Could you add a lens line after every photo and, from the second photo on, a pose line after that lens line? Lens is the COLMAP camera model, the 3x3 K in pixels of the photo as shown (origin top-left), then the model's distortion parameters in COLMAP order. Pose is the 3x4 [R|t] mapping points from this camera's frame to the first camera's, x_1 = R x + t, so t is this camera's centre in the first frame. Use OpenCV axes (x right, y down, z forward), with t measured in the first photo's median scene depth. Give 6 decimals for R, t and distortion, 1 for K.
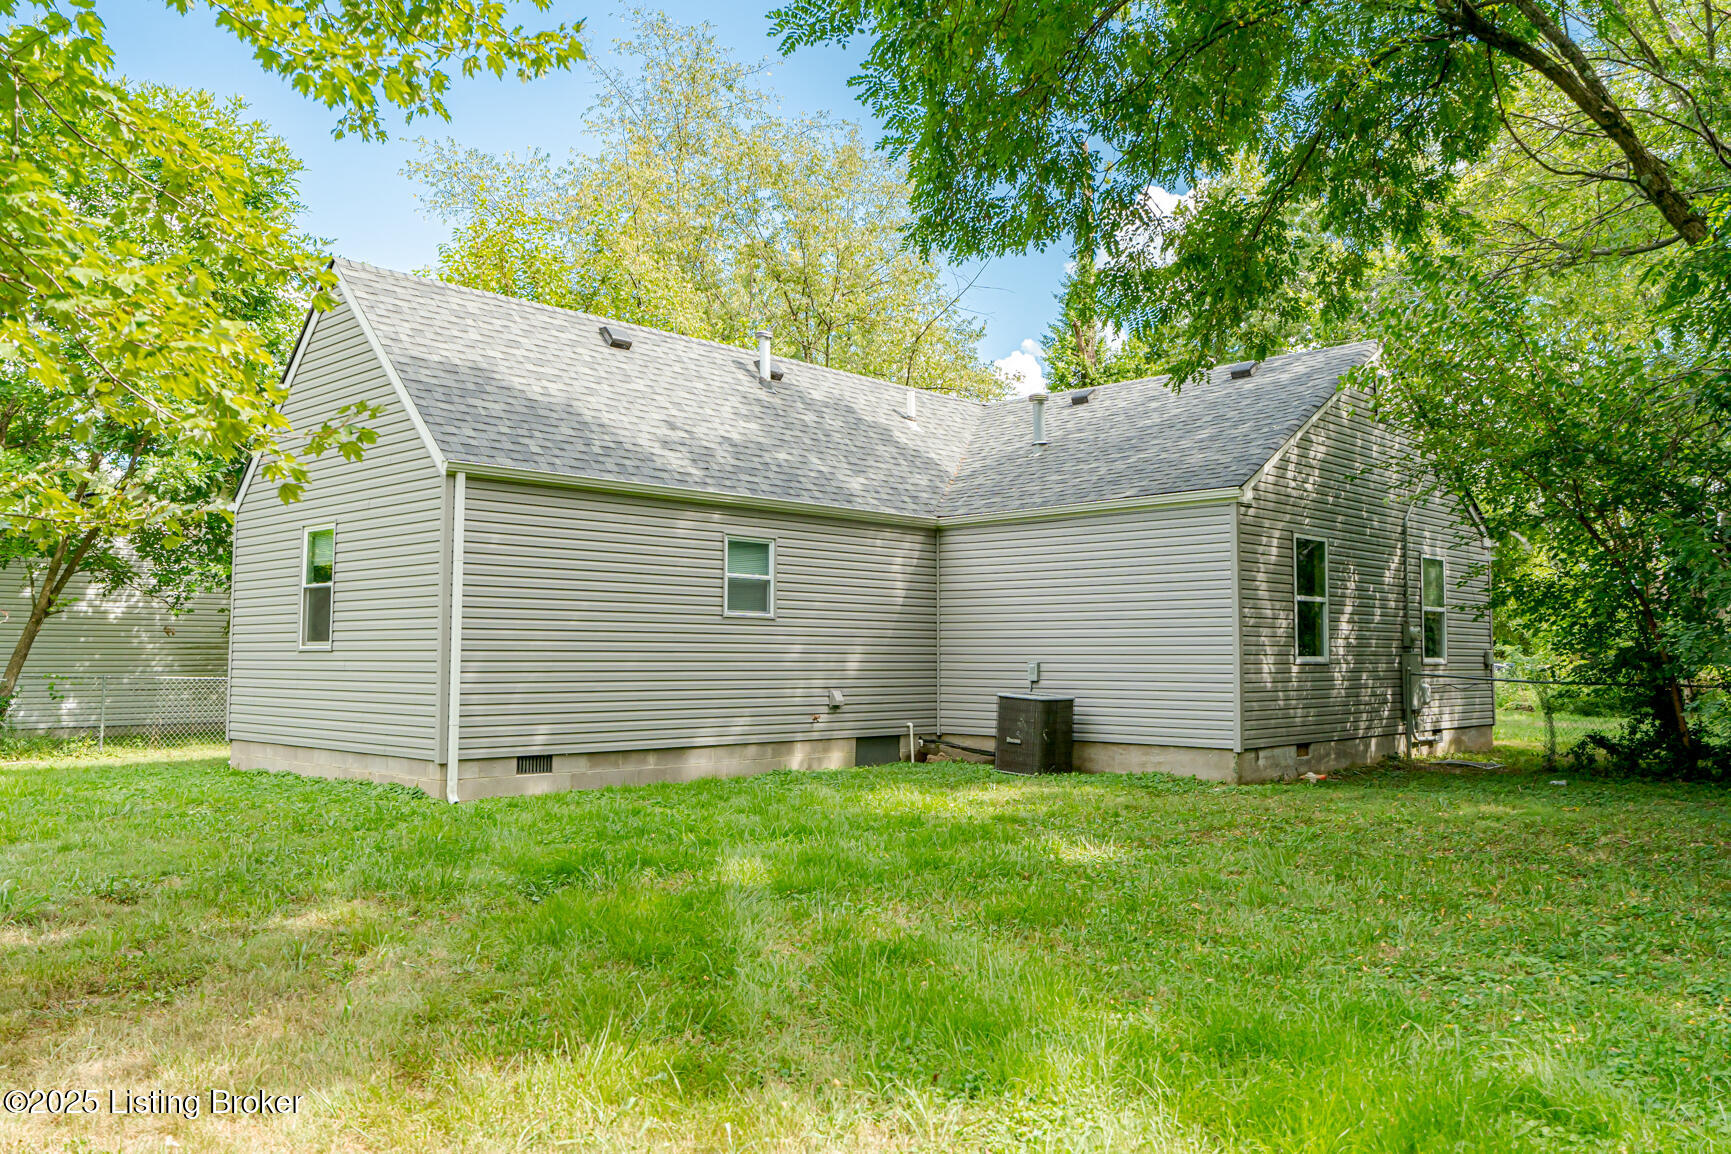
lens RADIAL K [[1327.8, 0, 867.1], [0, 1327.8, 575.4], [0, 0, 1]] dist [0.001090, 0.005940]
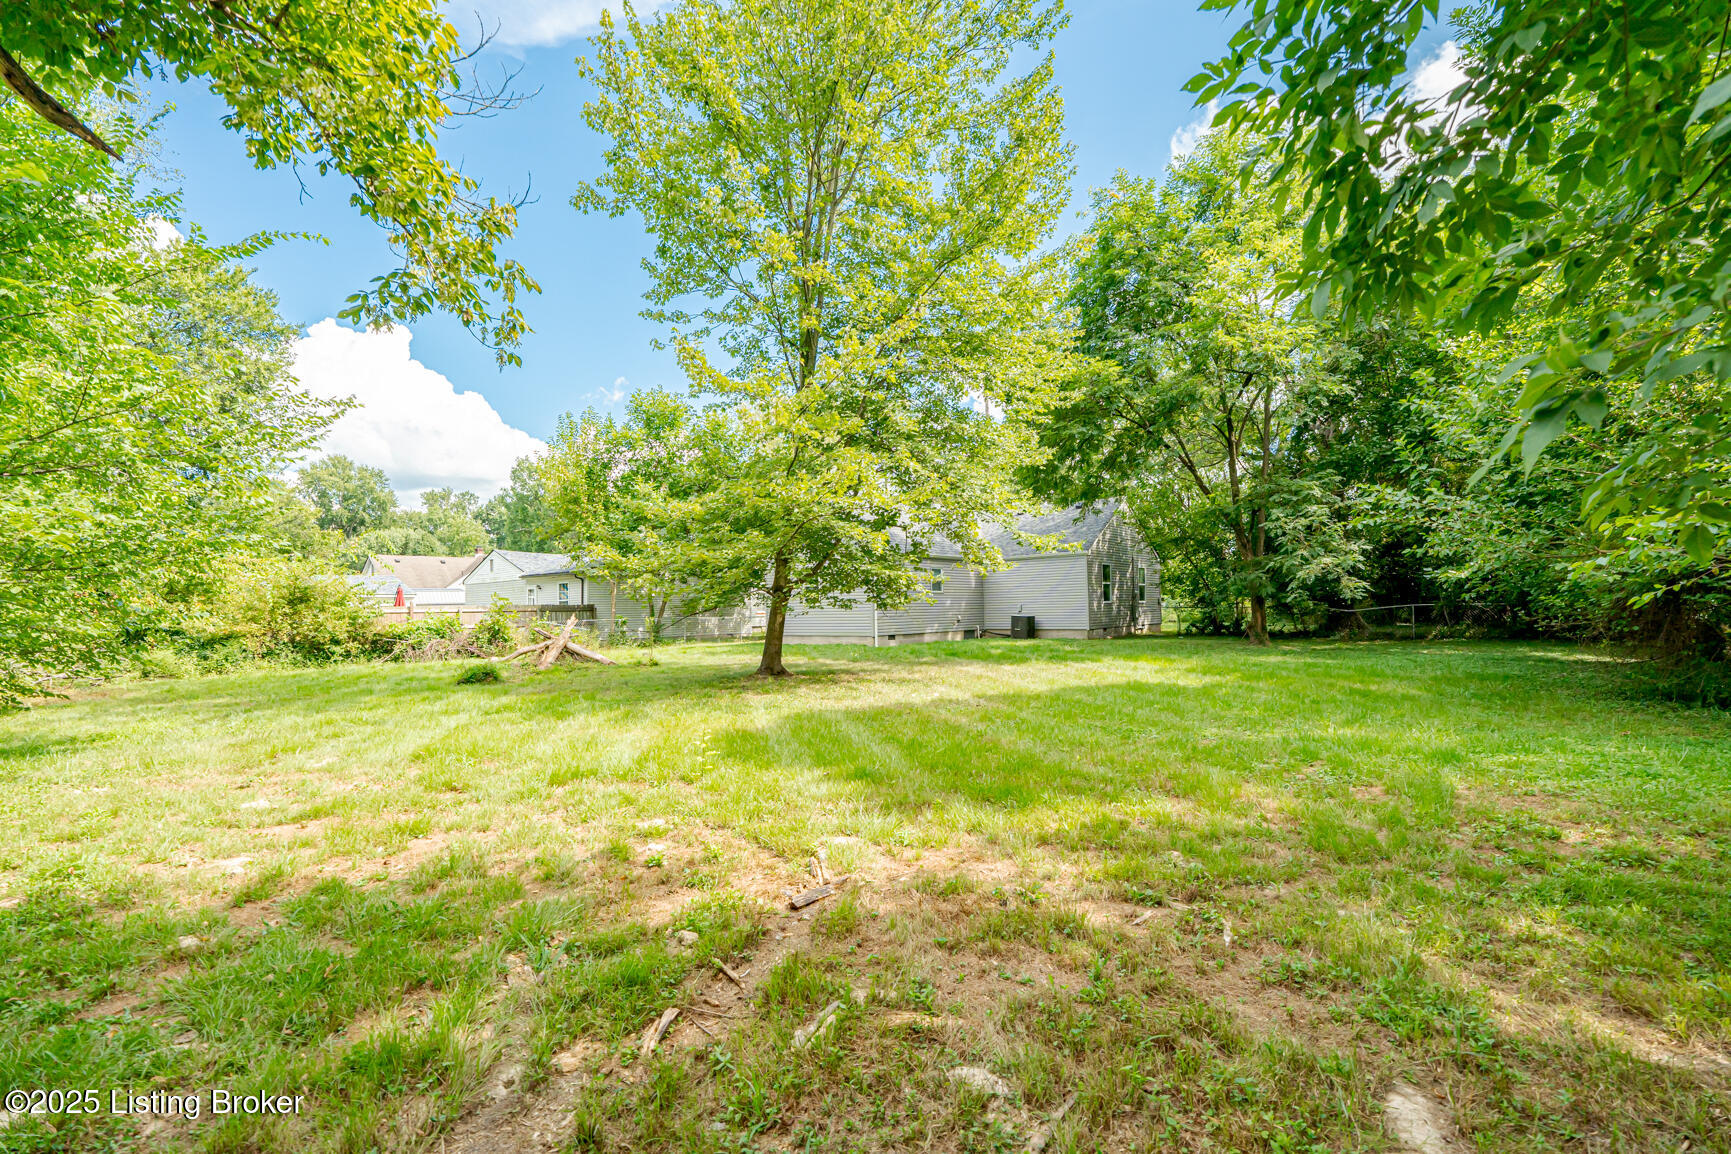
lens RADIAL K [[778.8, 0, 863.4], [0, 778.8, 579.0], [0, 0, 1]] dist [-0.001814, -0.000076]
pose [[0.996474, -0.019232, 0.081667, -0.391004], [0.017287, 0.999551, 0.024455, -0.046838], [-0.082101, -0.022957, 0.996360, -0.796940]]
